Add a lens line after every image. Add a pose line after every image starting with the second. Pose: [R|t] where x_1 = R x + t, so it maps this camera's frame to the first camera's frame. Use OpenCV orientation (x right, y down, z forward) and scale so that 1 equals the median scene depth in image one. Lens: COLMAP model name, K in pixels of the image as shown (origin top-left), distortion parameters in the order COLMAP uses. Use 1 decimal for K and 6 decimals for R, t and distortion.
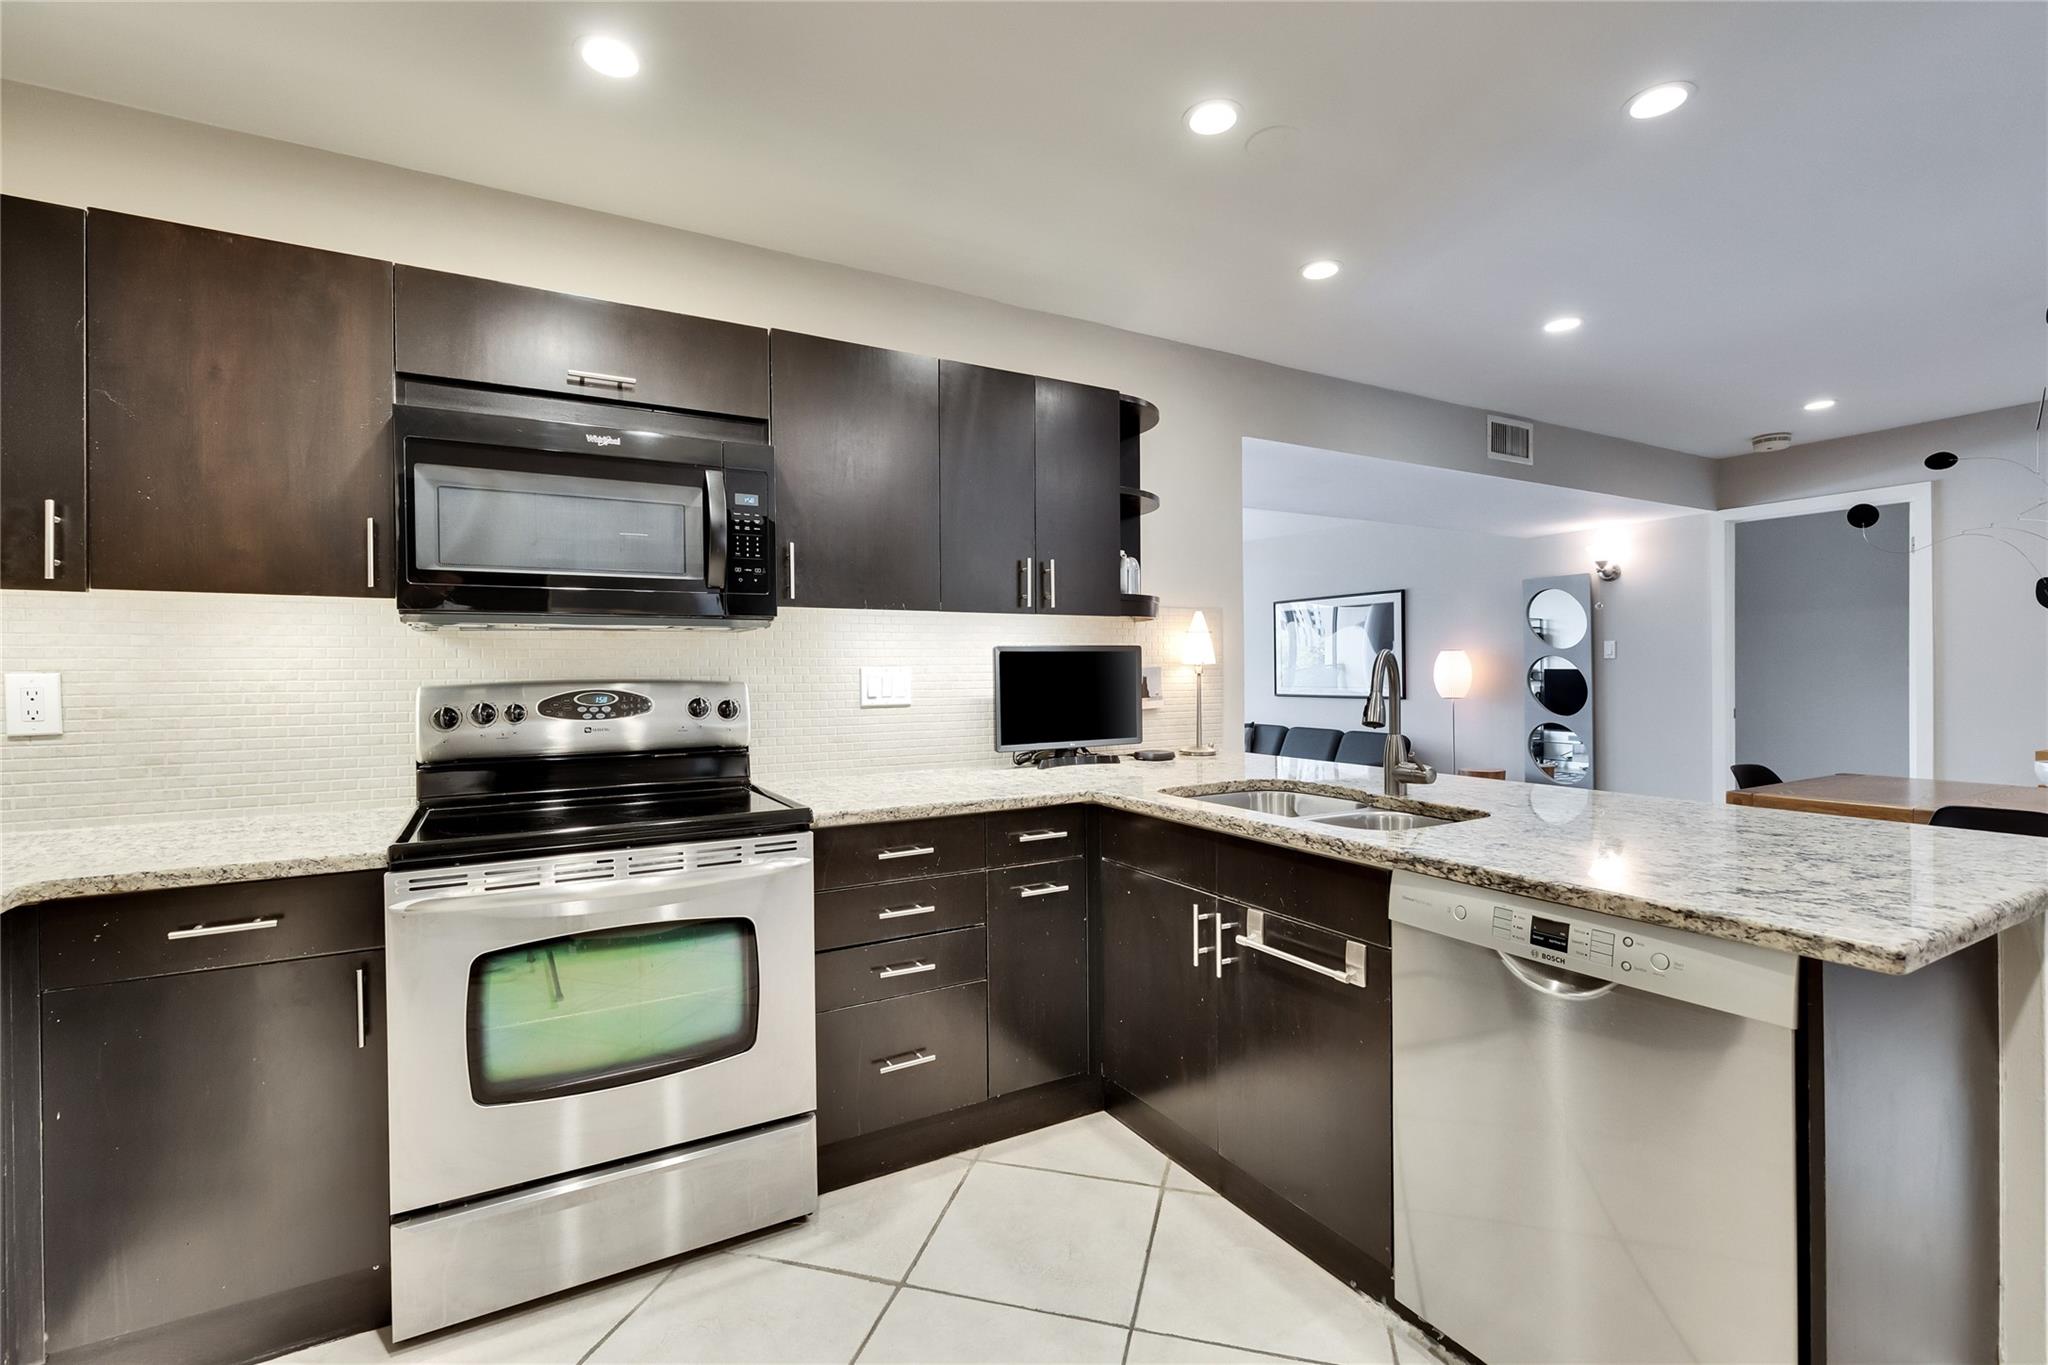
lens RADIAL K [[932.6, 0, 1032.0], [0, 932.6, 680.0], [0, 0, 1]] dist [0.003704, -0.001073]
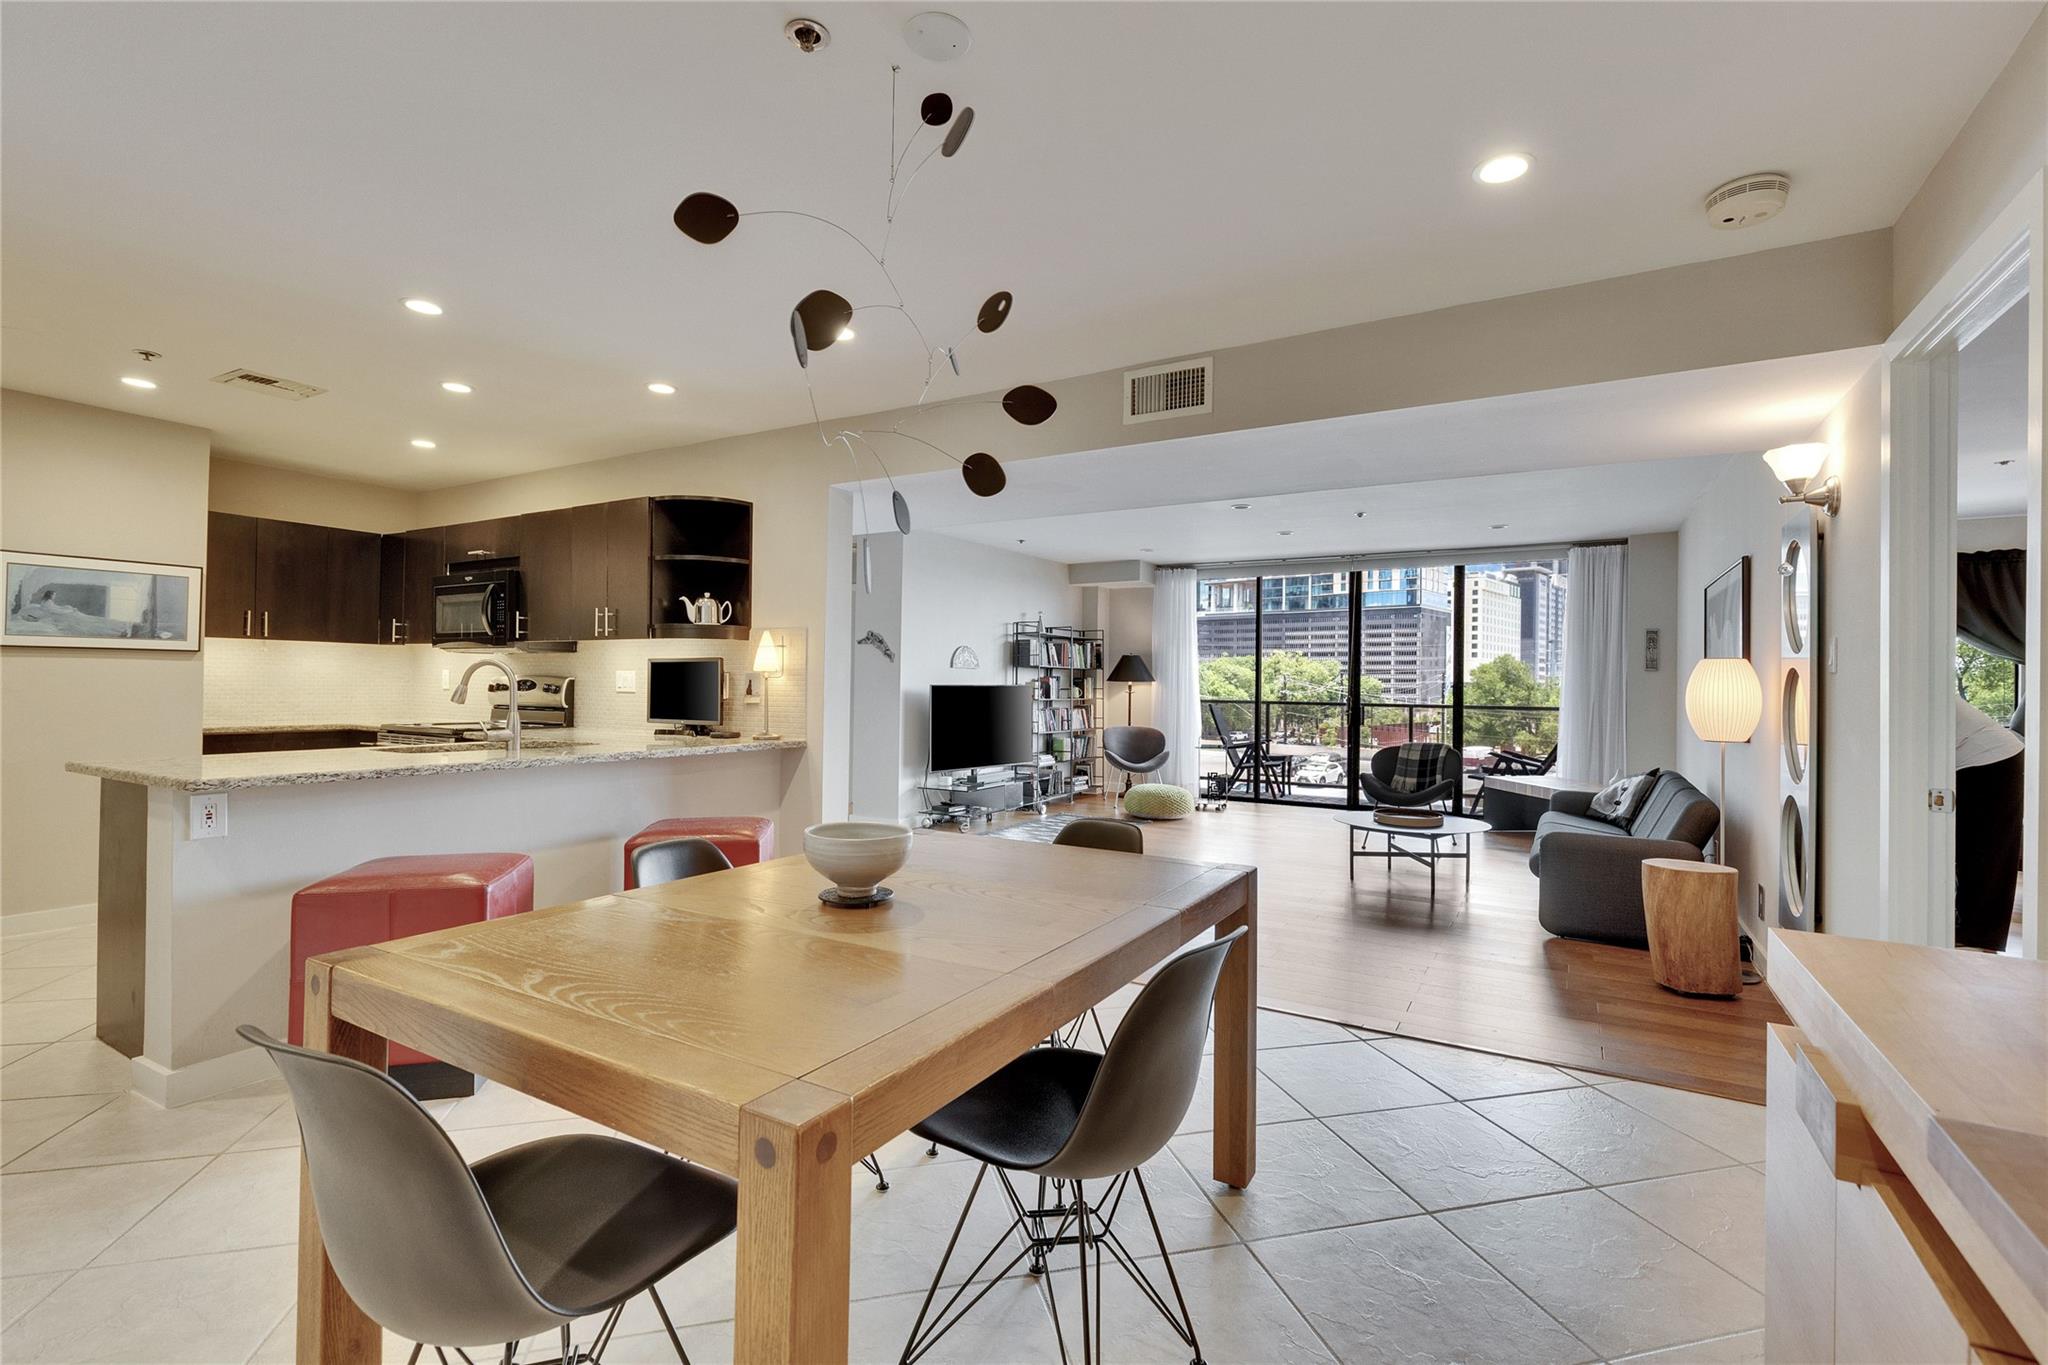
lens RADIAL K [[908.2, 0, 1041.4], [0, 908.2, 681.6], [0, 0, 1]] dist [-0.004935, 0.000330]
pose [[0.483462, 0.013976, -0.875254, 1.586189], [-0.026229, 0.999655, 0.001474, -0.015264], [0.874972, 0.022244, 0.483662, 0.761263]]
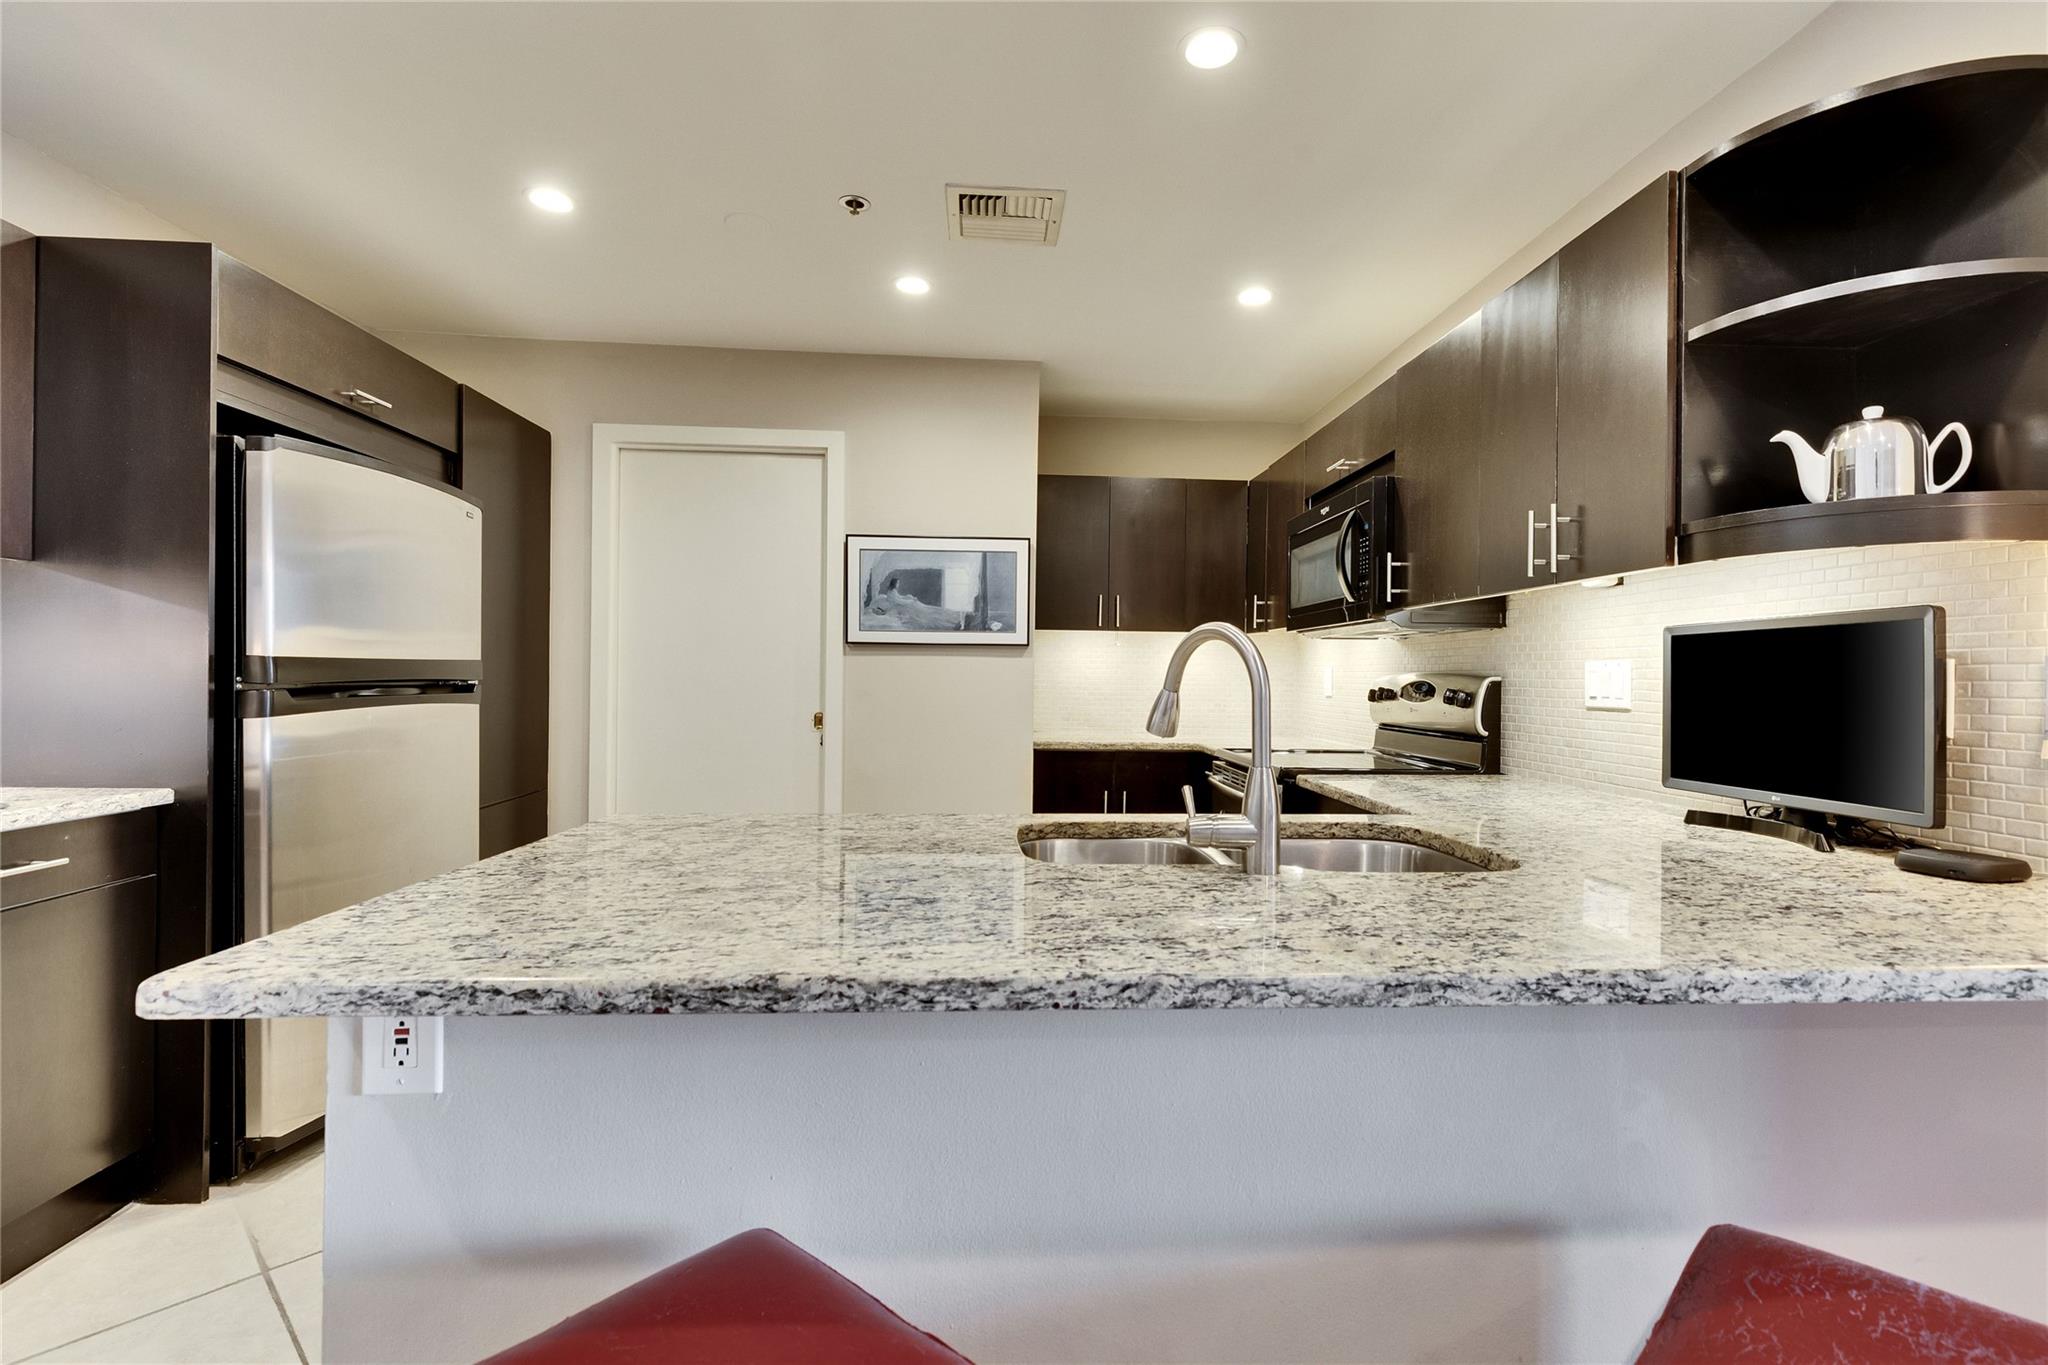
lens RADIAL K [[932.6, 0, 1043.7], [0, 932.6, 682.1], [0, 0, 1]] dist [0.003704, -0.001073]
pose [[-0.459074, 0.009275, -0.888349, 0.702520], [-0.015549, 0.999708, 0.018473, -0.002497], [0.888262, 0.022294, -0.458796, 0.836137]]
